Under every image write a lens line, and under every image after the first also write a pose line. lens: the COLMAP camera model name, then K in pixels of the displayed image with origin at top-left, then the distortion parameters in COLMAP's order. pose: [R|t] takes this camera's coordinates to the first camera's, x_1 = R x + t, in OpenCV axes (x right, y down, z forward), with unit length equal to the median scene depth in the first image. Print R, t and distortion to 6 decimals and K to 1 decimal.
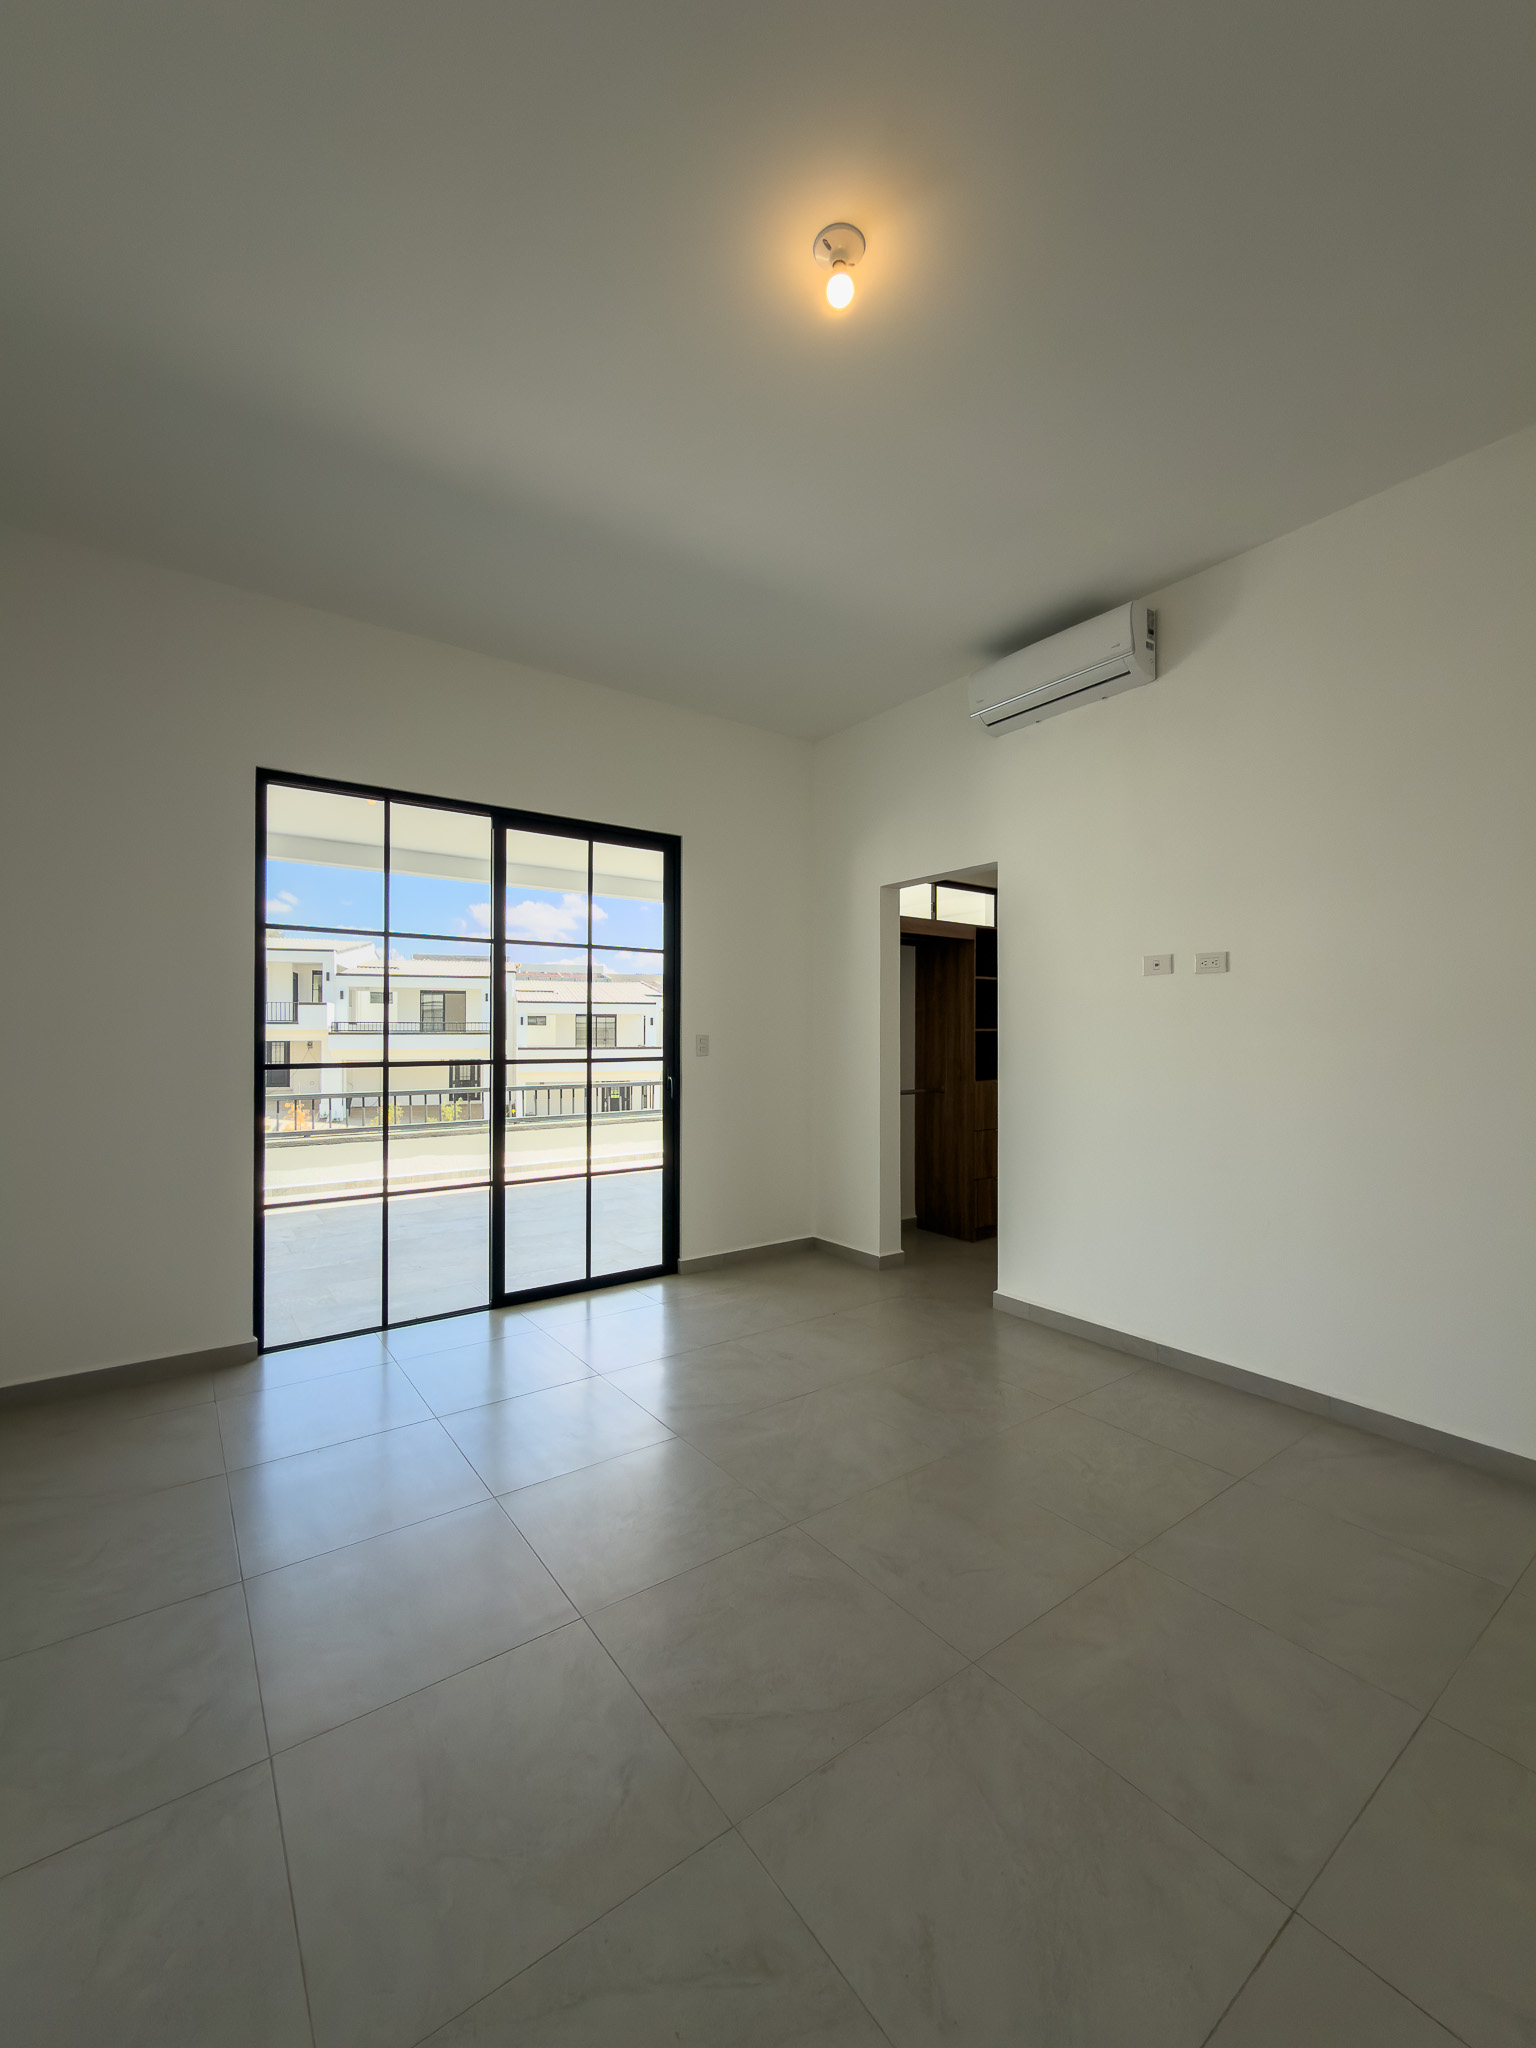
lens RADIAL K [[828.0, 0, 751.5], [0, 828.0, 1028.4], [0, 0, 1]] dist [0.001026, 0.000009]
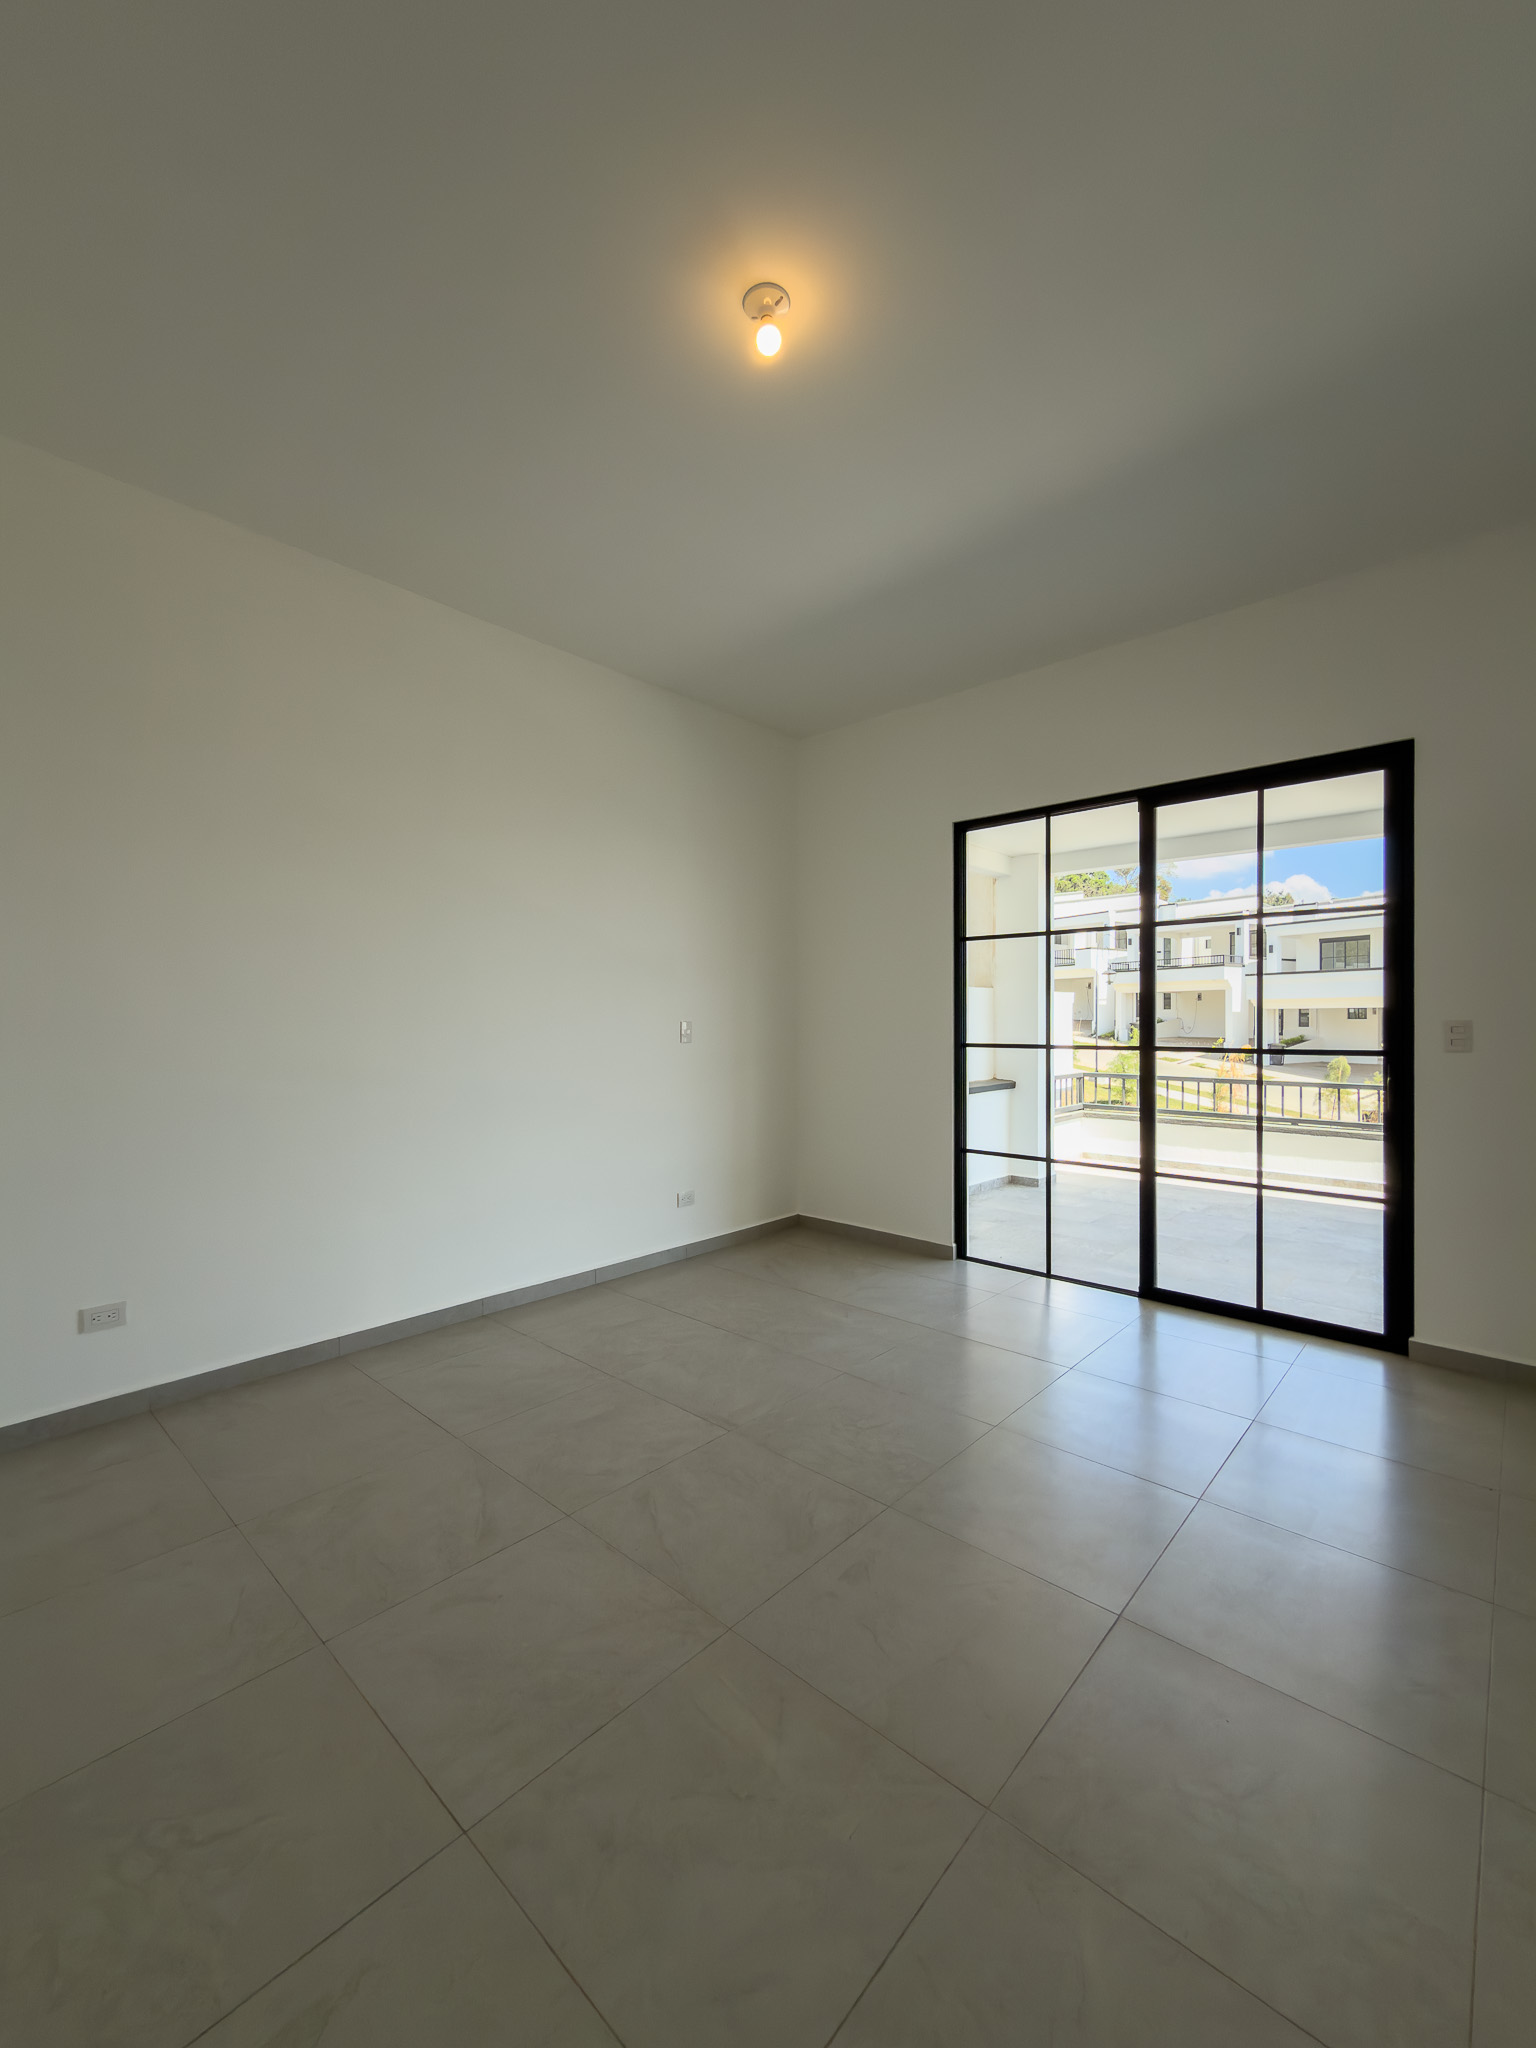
lens RADIAL K [[821.5, 0, 769.4], [0, 821.5, 1019.1], [0, 0, 1]] dist [-0.000303, 0.000457]
pose [[0.206221, -0.003325, -0.978500, 0.513926], [0.008617, 0.999962, -0.001582, 0.003057], [0.978468, -0.008105, 0.206241, 0.337349]]
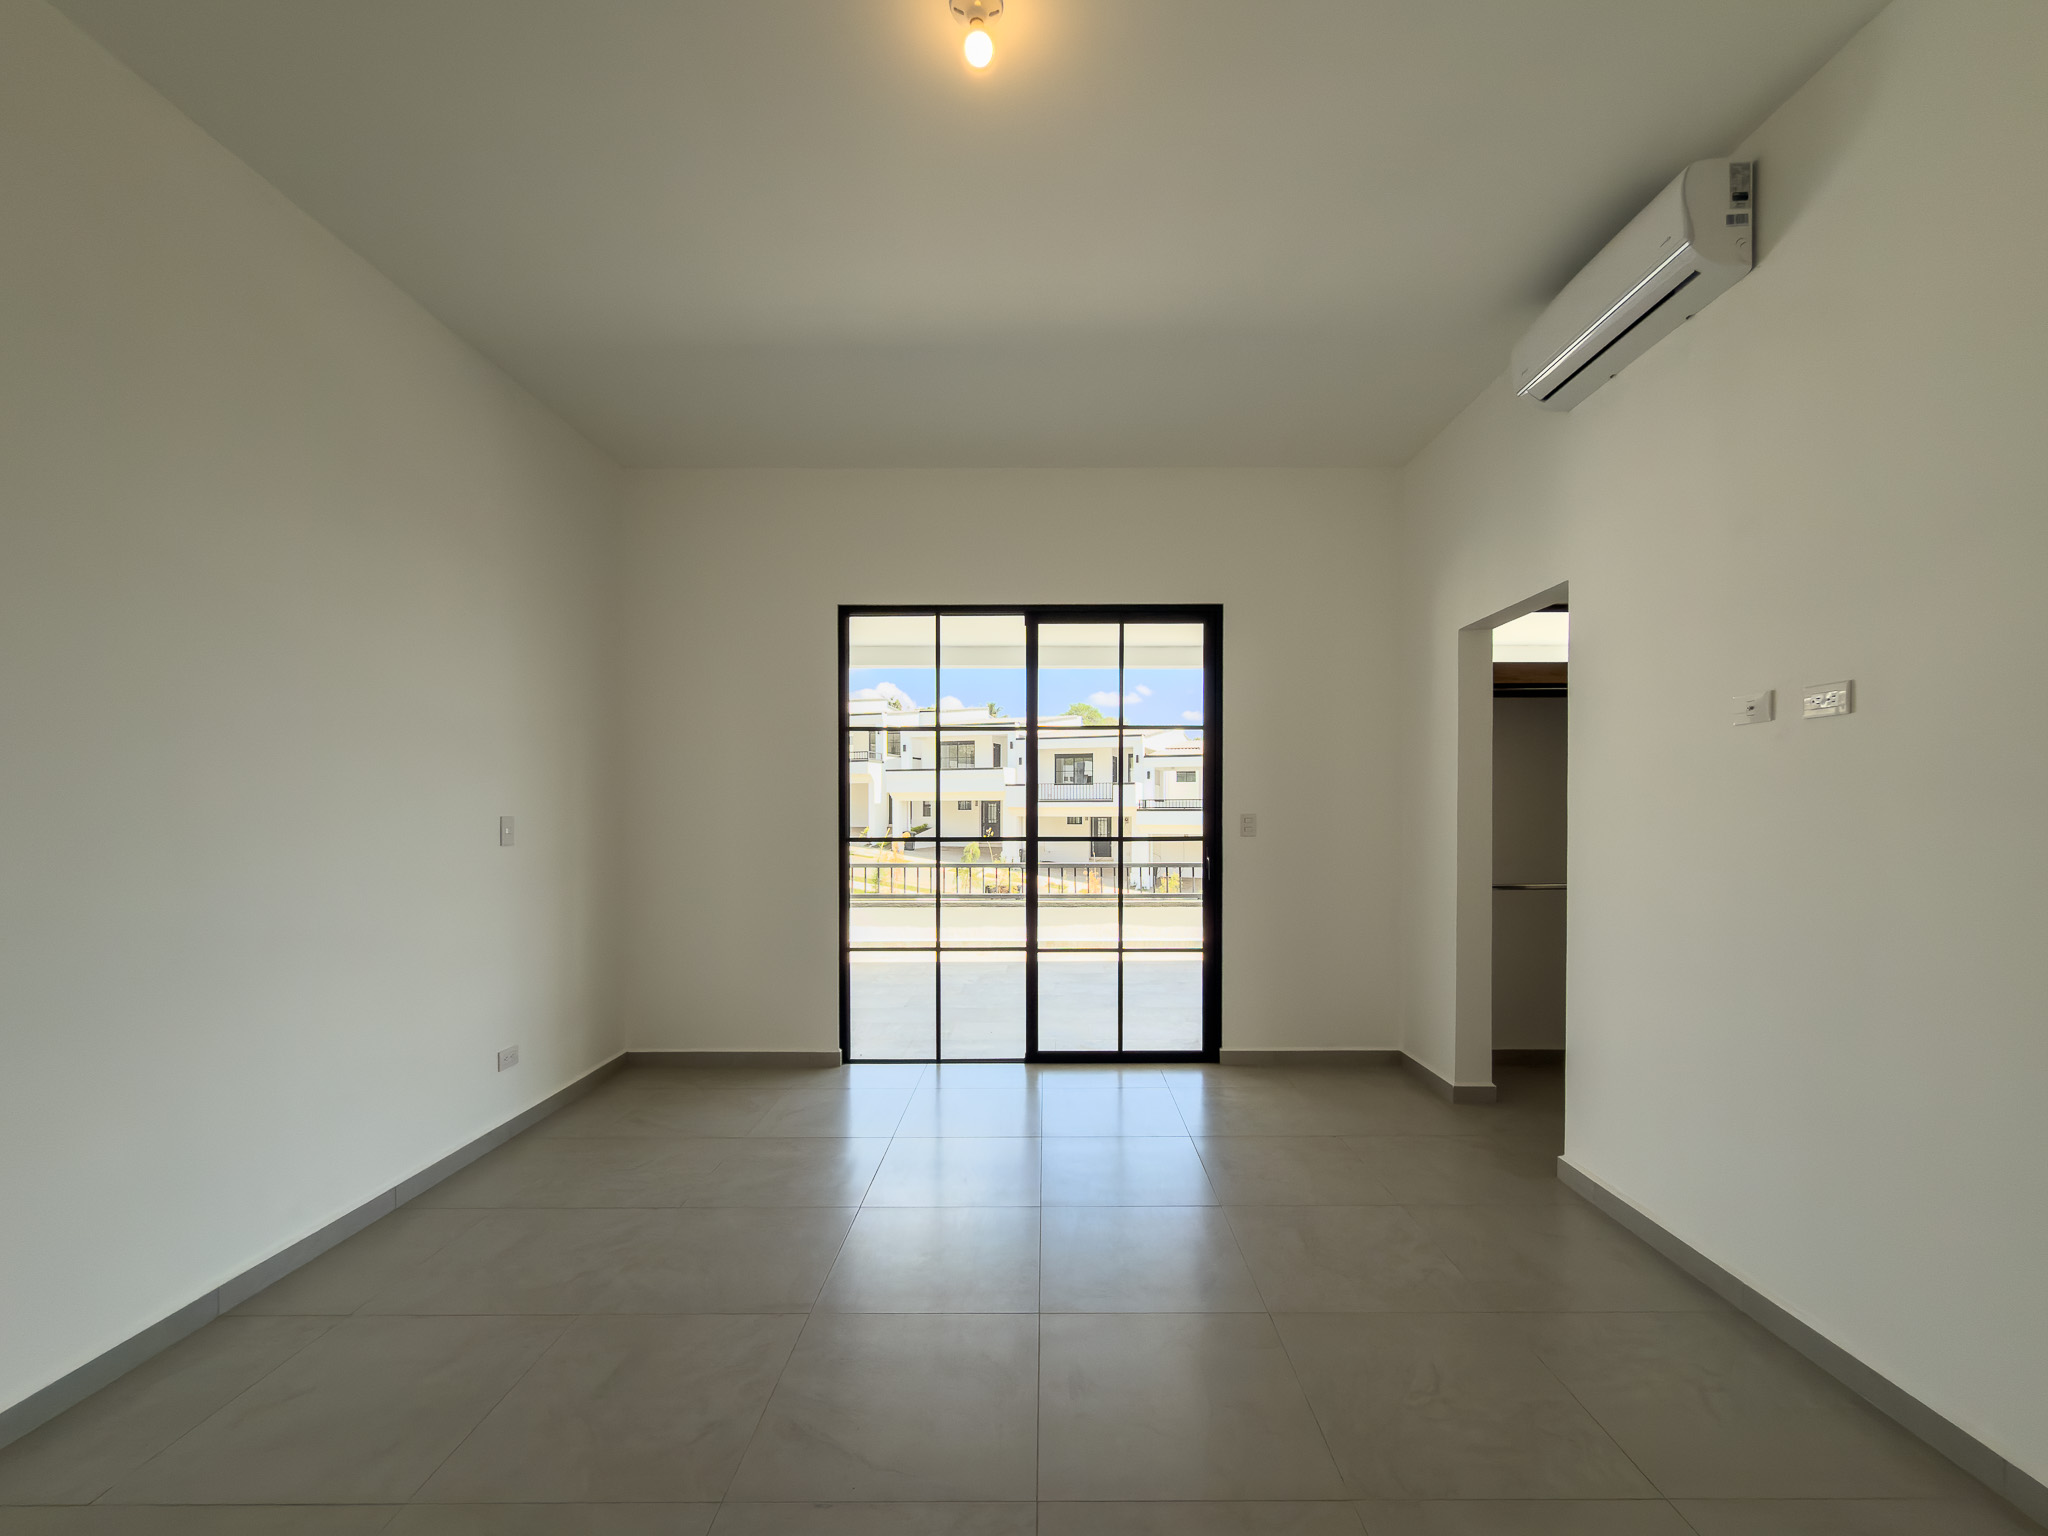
lens RADIAL K [[832.8, 0, 1038.6], [0, 832.8, 815.6], [0, 0, 1]] dist [-0.000455, -0.000058]
pose [[0.809987, 0.001764, -0.586445, 0.322164], [0.006421, 0.999909, 0.011877, -0.003023], [0.586413, -0.013386, 0.809902, 0.107142]]
